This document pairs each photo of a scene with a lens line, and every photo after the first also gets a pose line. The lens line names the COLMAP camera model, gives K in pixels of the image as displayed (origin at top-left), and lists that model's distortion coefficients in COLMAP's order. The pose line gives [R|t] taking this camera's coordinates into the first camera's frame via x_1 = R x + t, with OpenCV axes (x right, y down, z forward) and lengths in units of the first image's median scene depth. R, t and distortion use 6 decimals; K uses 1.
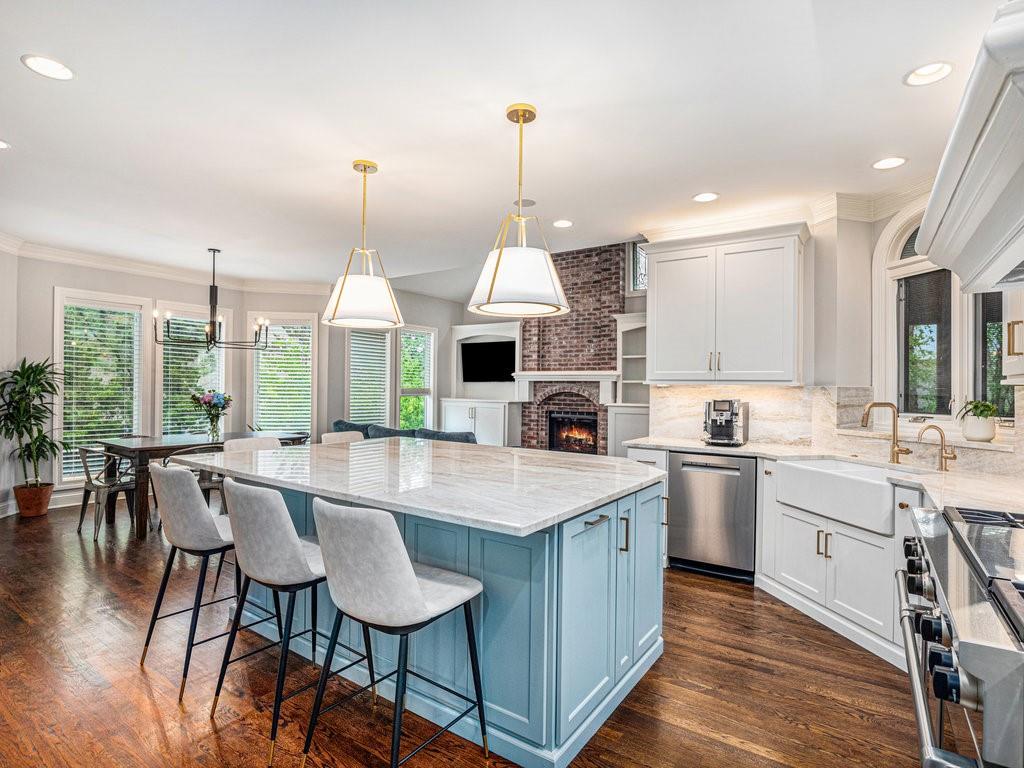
lens RADIAL K [[532.5, 0, 514.7], [0, 532.5, 385.0], [0, 0, 1]] dist [-0.025586, 0.005979]
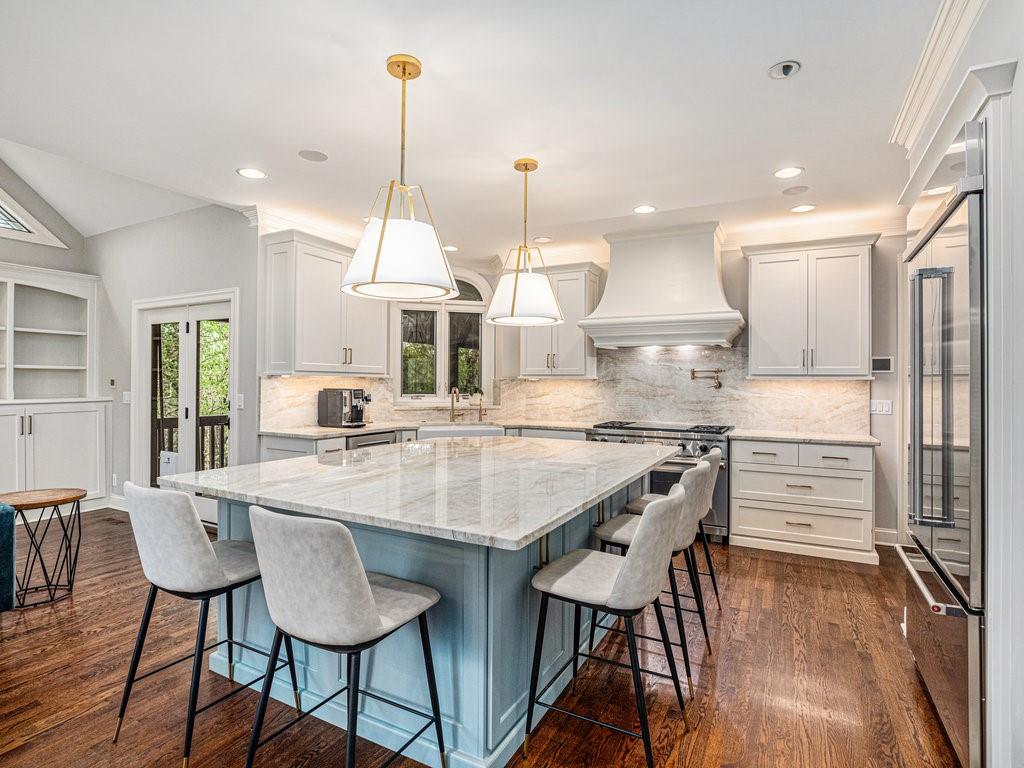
lens RADIAL K [[532.5, 0, 511.5], [0, 532.5, 382.8], [0, 0, 1]] dist [-0.025586, 0.005979]
pose [[-0.080846, -0.015258, 0.996610, -0.392651], [-0.013919, 0.999803, 0.014177, -0.003425], [-0.996629, -0.012726, -0.081042, 0.362368]]
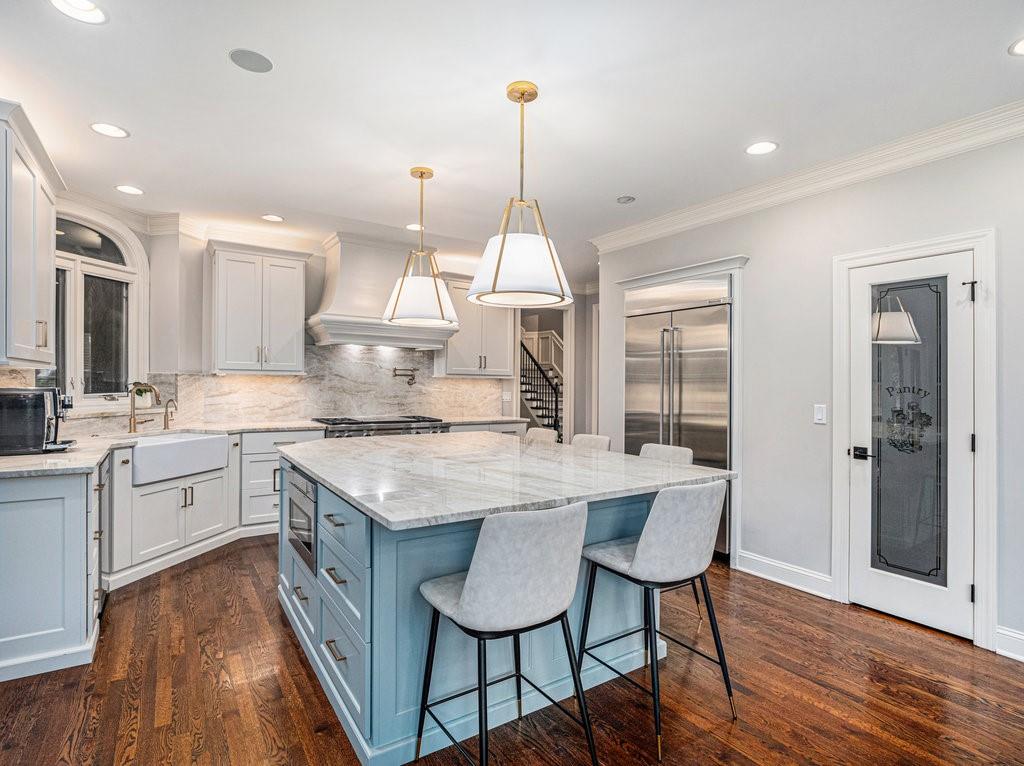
lens RADIAL K [[532.5, 0, 521.6], [0, 532.5, 383.6], [0, 0, 1]] dist [-0.025586, 0.005979]
pose [[-0.929780, -0.018617, 0.367644, -0.218531], [-0.022828, 0.999714, -0.007109, 0.008379], [-0.367407, -0.015003, -0.929939, 0.693966]]
